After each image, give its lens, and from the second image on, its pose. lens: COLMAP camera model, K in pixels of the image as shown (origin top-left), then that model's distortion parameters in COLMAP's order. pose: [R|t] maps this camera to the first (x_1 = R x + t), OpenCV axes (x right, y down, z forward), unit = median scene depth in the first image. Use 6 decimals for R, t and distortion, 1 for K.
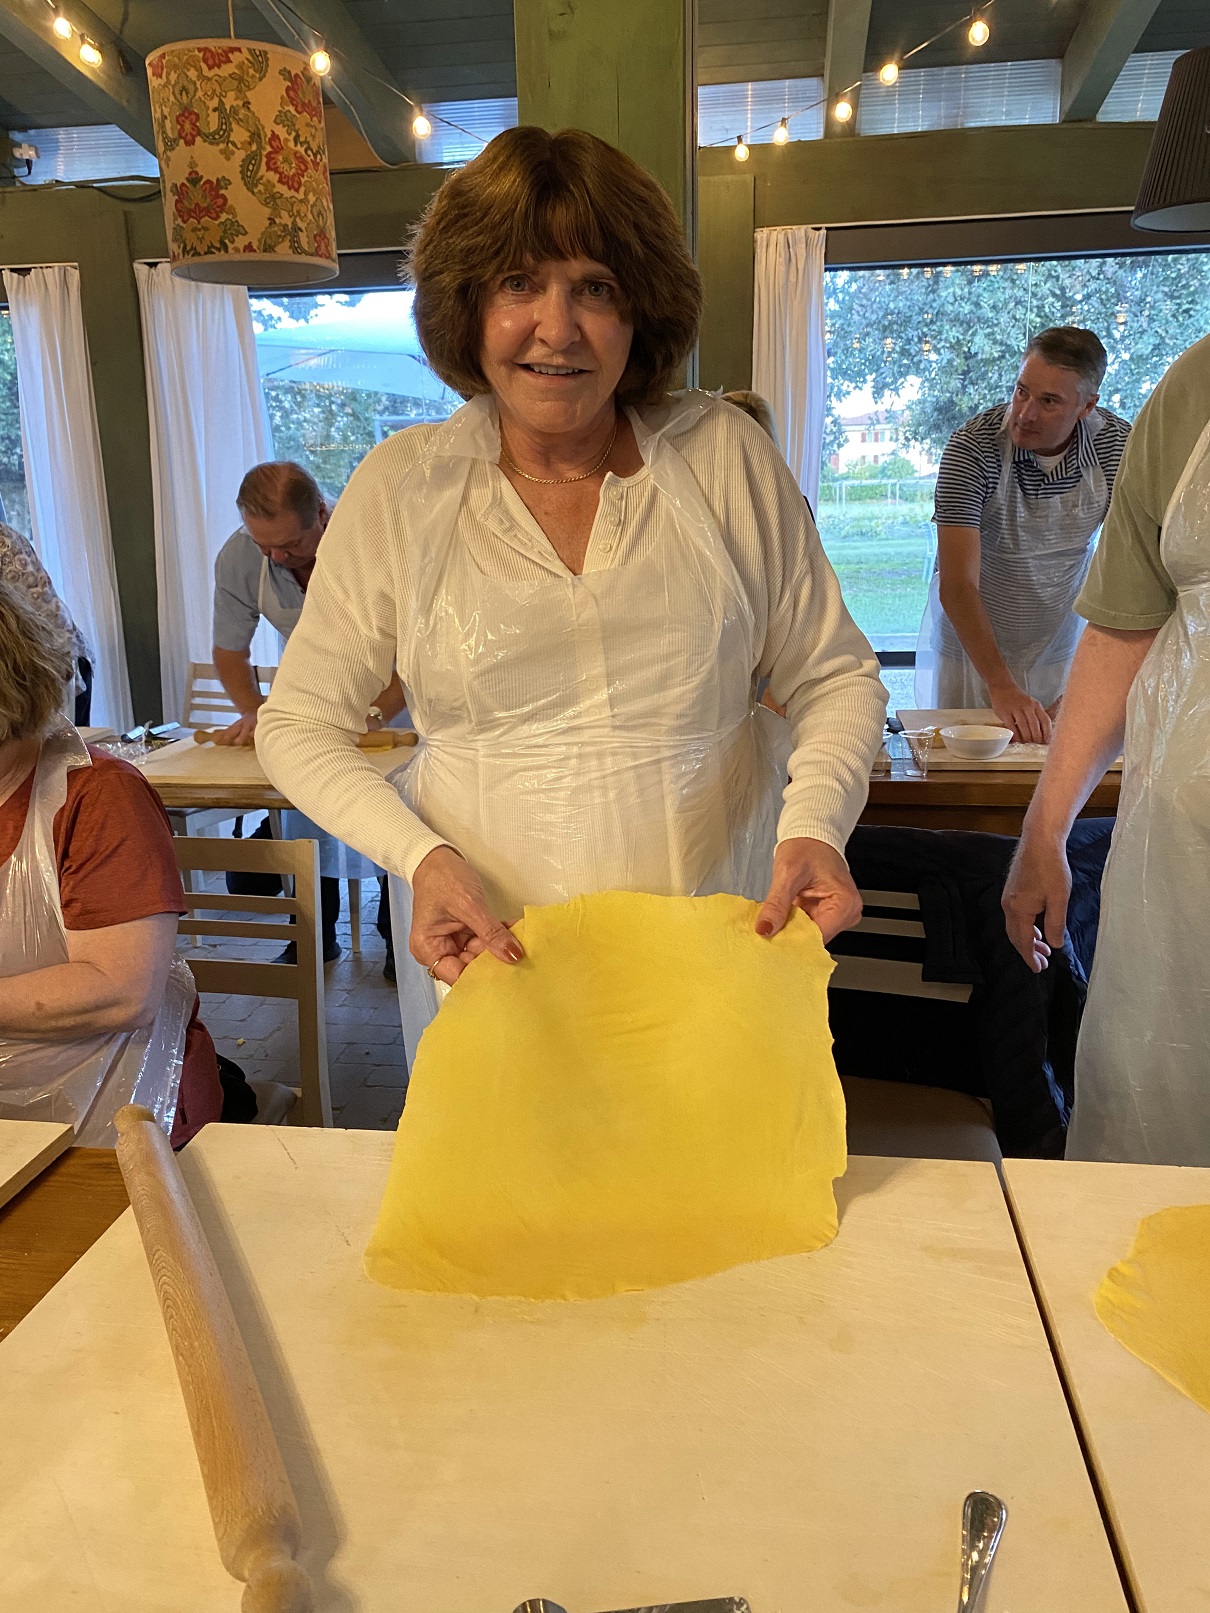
lens RADIAL K [[1222.6, 0, 605.0], [0, 1222.6, 806.5], [0, 0, 1]] dist [0.007246, 0.014641]
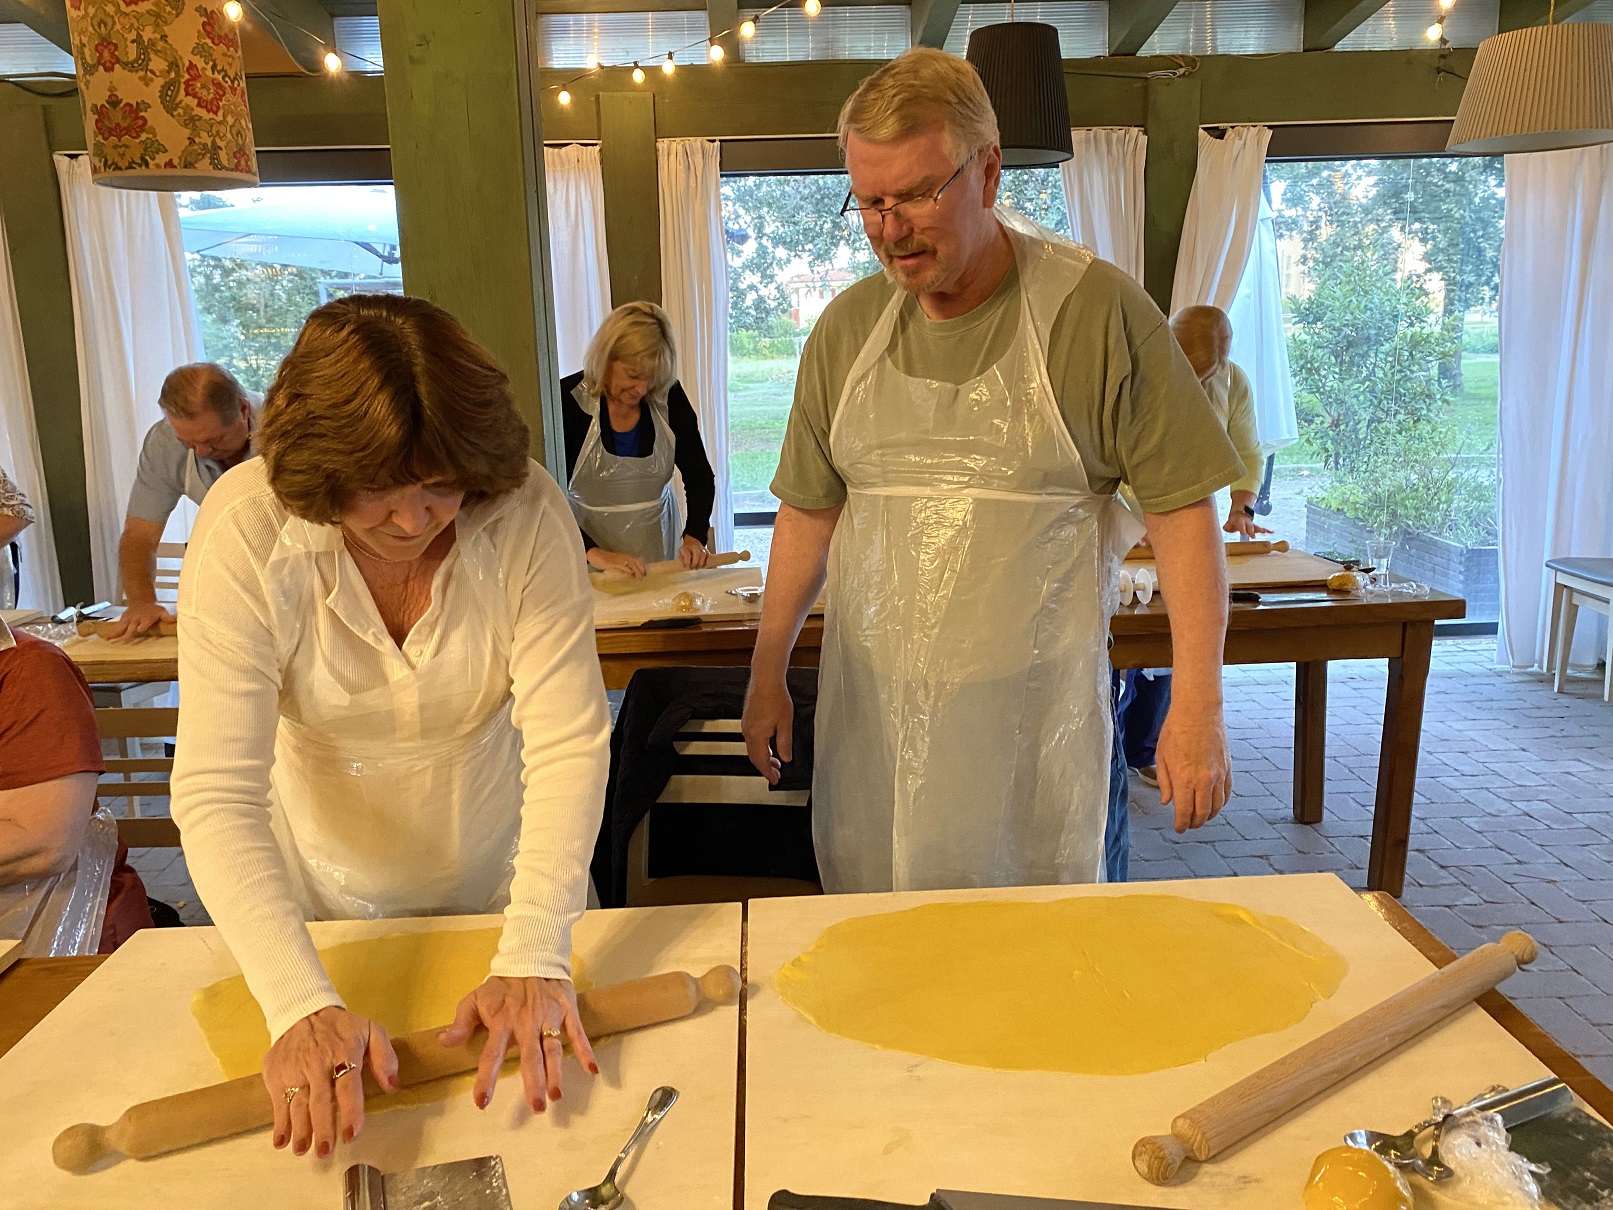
lens RADIAL K [[1249.1, 0, 790.1], [0, 1249.1, 600.4], [0, 0, 1]] dist [0.023242, -0.007835]
pose [[0.986628, -0.038259, 0.158436, 0.047645], [0.045592, 0.998038, -0.042909, 0.002651], [-0.156484, 0.049559, 0.986436, -0.131363]]
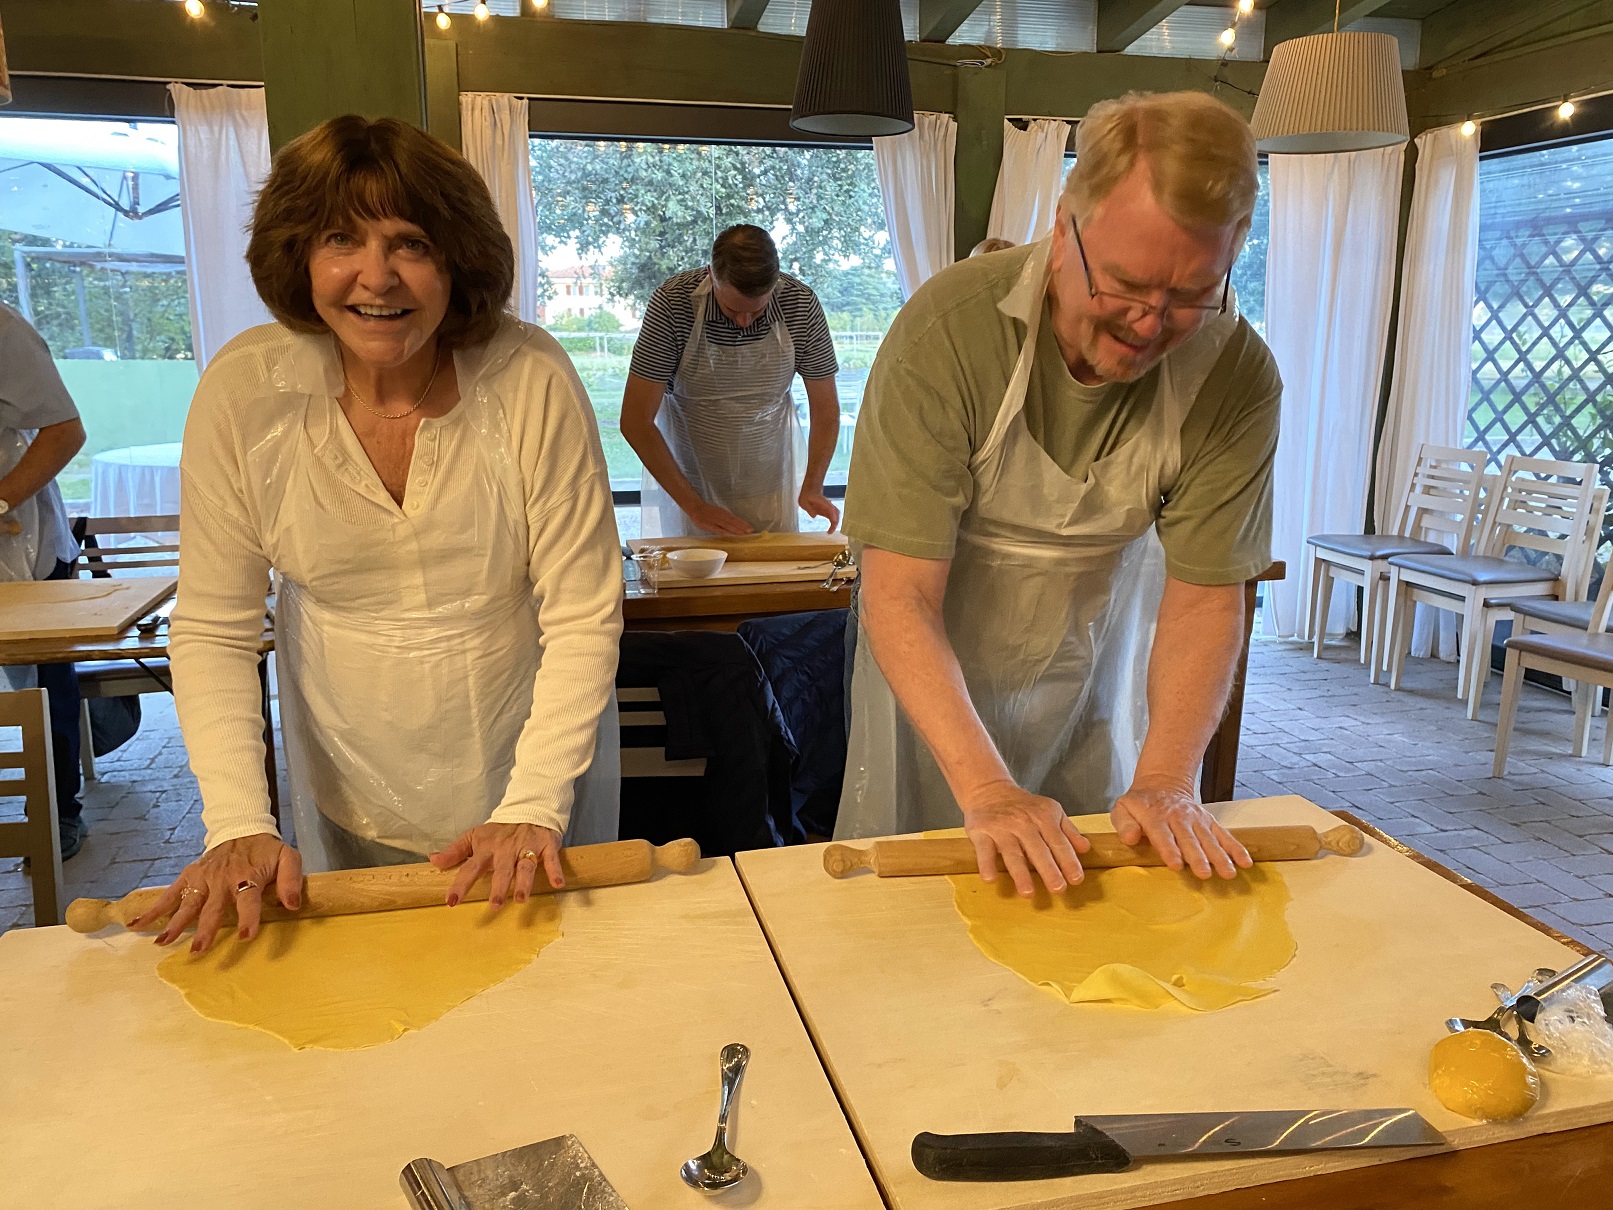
lens RADIAL K [[1249.1, 0, 790.1], [0, 1249.1, 600.4], [0, 0, 1]] dist [0.023242, -0.007835]
pose [[0.931267, -0.051836, 0.360631, -0.025716], [0.069442, 0.996935, -0.036026, 0.021845], [-0.357658, 0.058592, 0.932013, -0.081242]]
